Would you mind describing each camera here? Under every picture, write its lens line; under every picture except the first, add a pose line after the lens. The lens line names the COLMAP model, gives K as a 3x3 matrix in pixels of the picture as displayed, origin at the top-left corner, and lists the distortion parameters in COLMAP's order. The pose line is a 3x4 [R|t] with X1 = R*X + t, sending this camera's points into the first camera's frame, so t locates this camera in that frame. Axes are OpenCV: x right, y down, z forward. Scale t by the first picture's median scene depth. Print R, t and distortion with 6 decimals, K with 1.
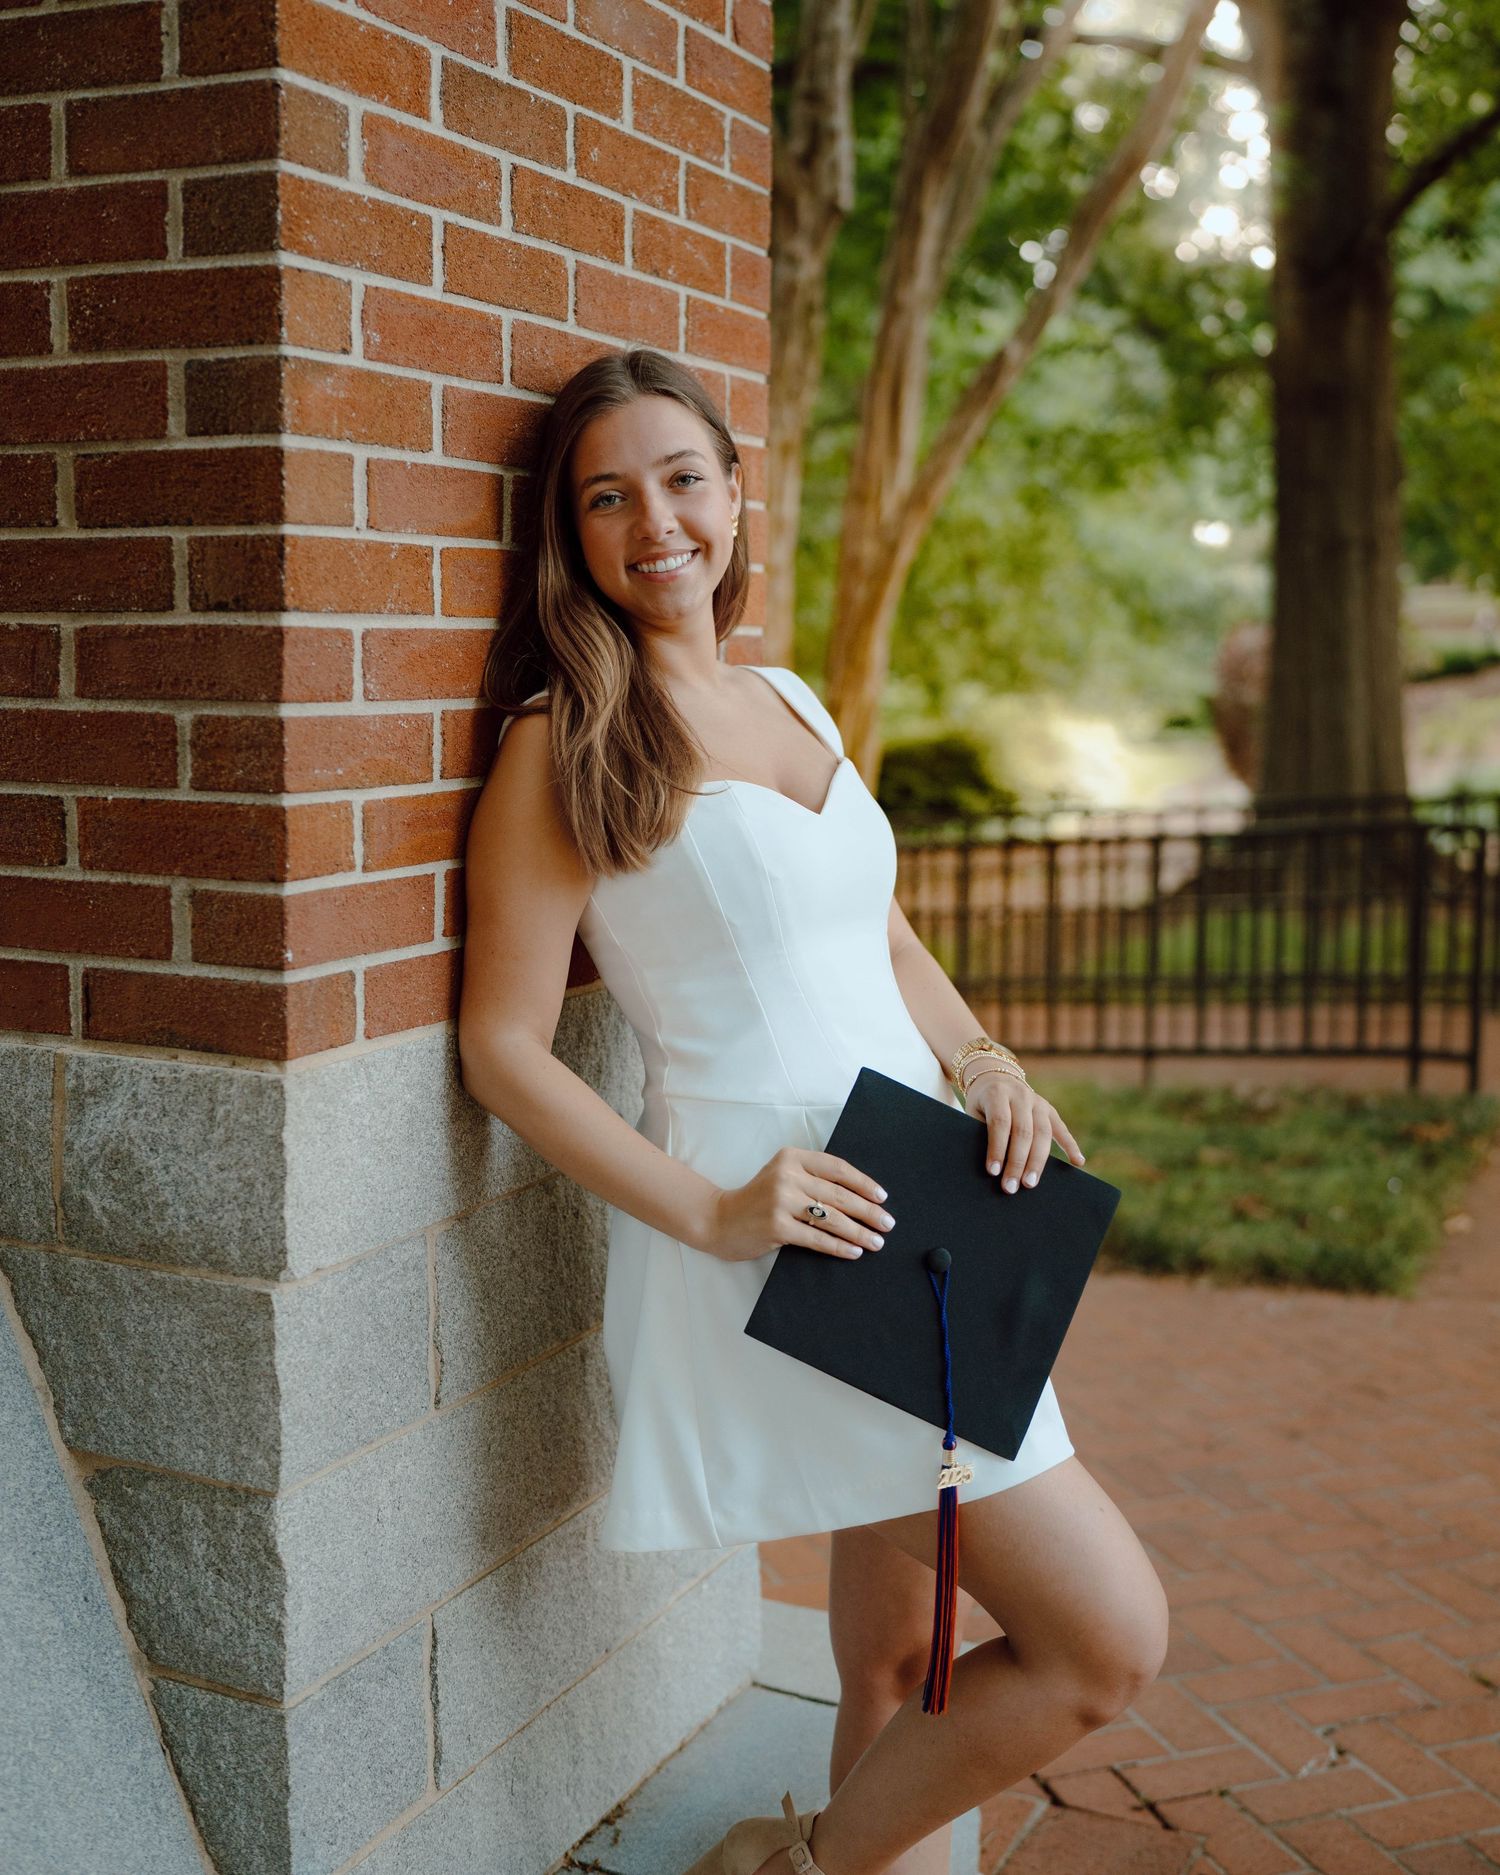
lens RADIAL K [[2293.8, 0, 752.2], [0, 2293.8, 922.2], [0, 0, 1]] dist [0.033408, 0.000000]
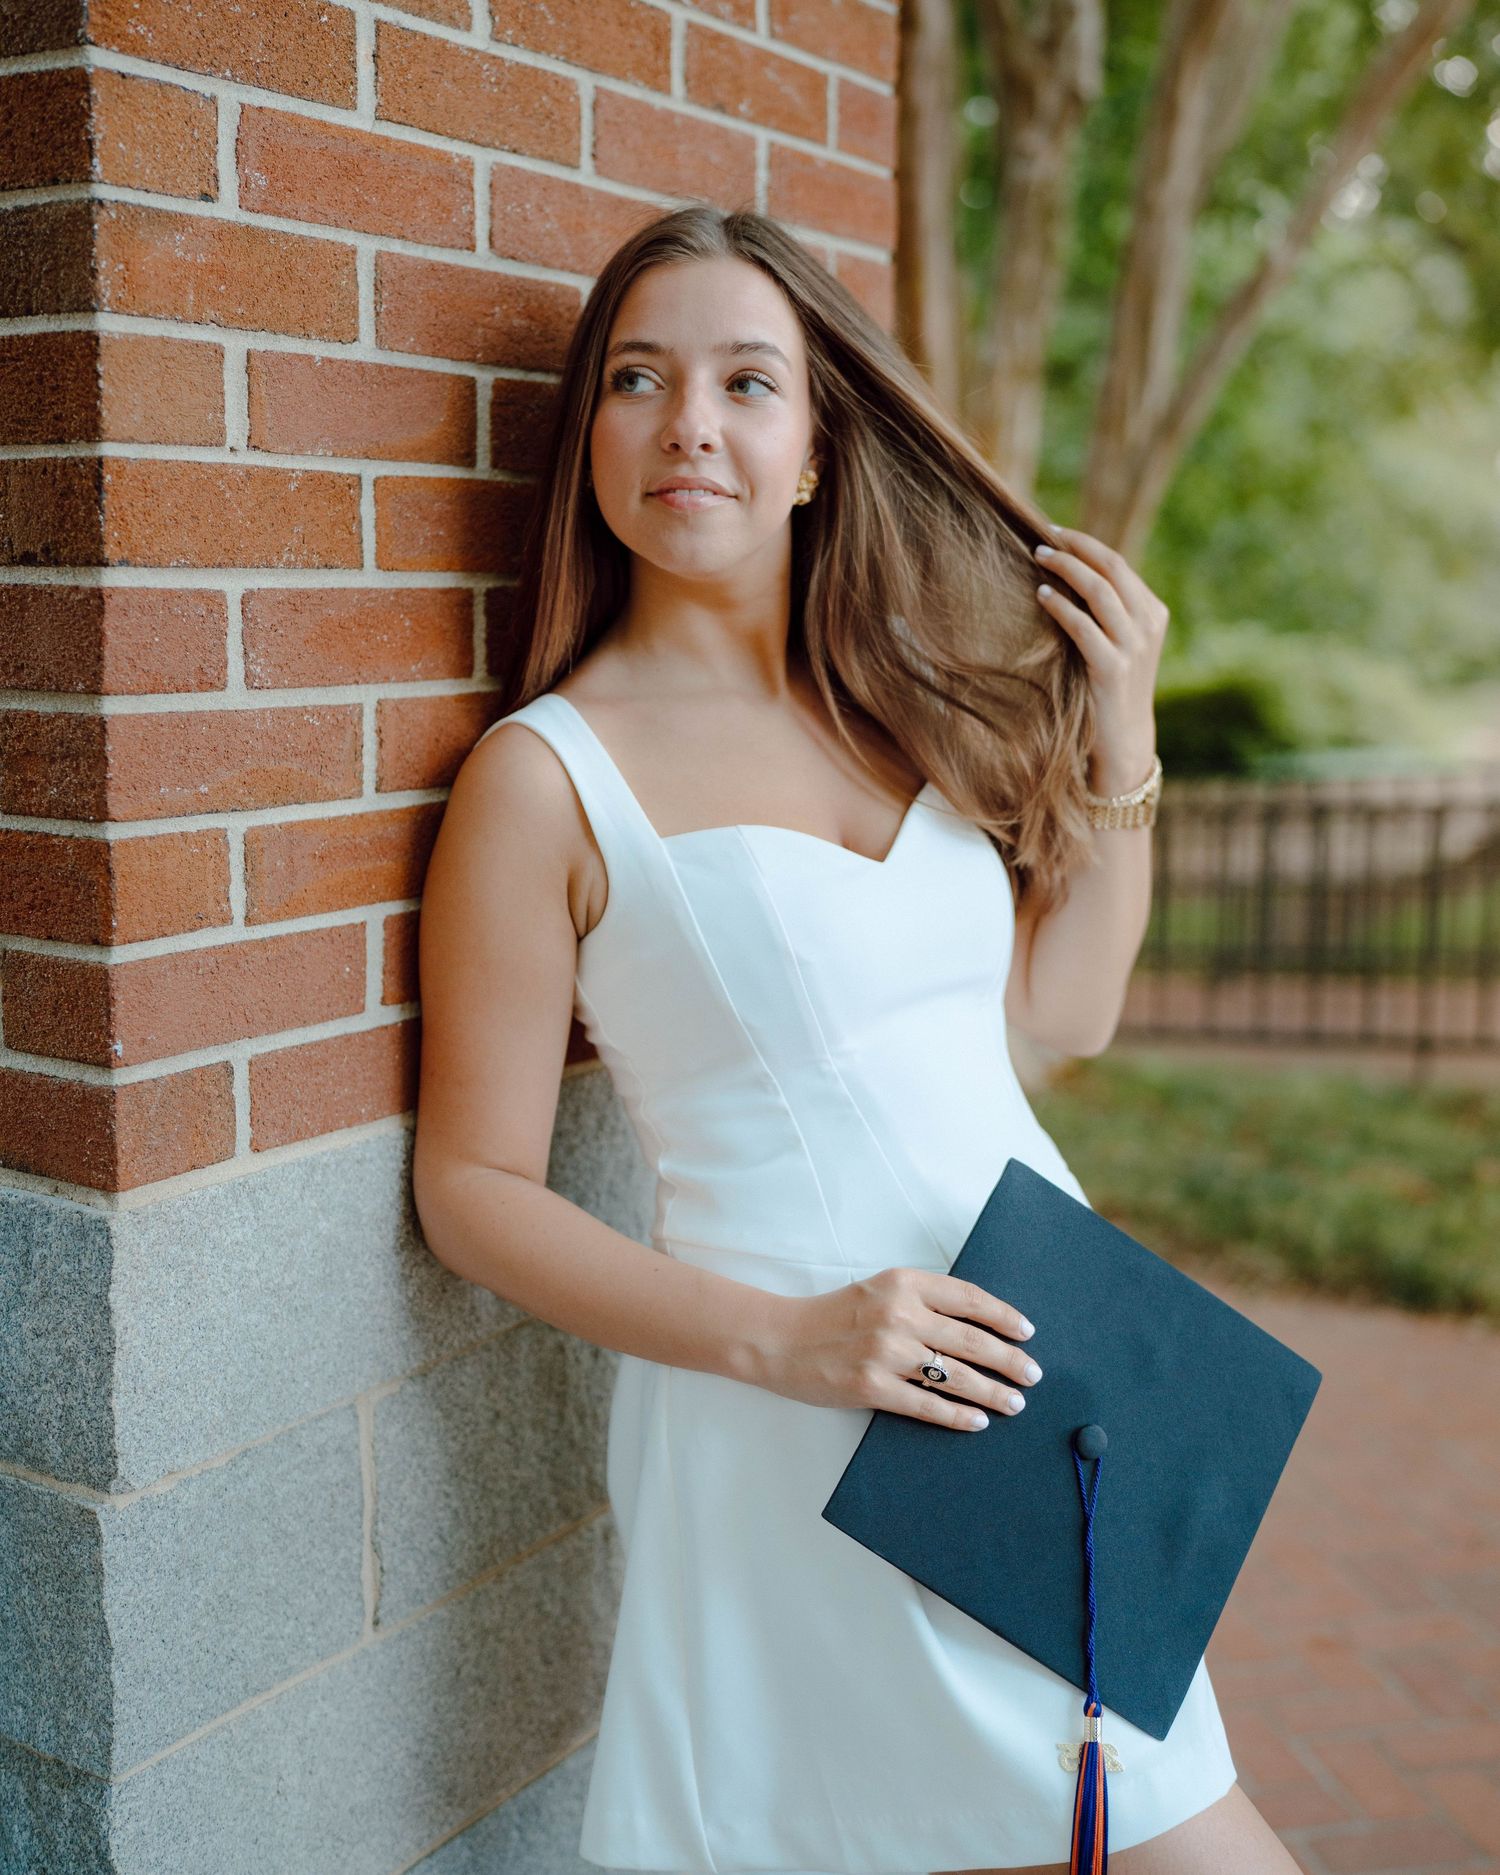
lens RADIAL K [[2293.8, 0, 722.6], [0, 2293.8, 903.5], [0, 0, 1]] dist [0.033408, 0.000000]
pose [[0.991174, 0.020531, -0.130971, 0.070080], [-0.018089, 0.999640, 0.019809, -0.043252], [0.131331, -0.017265, 0.991188, 0.284284]]
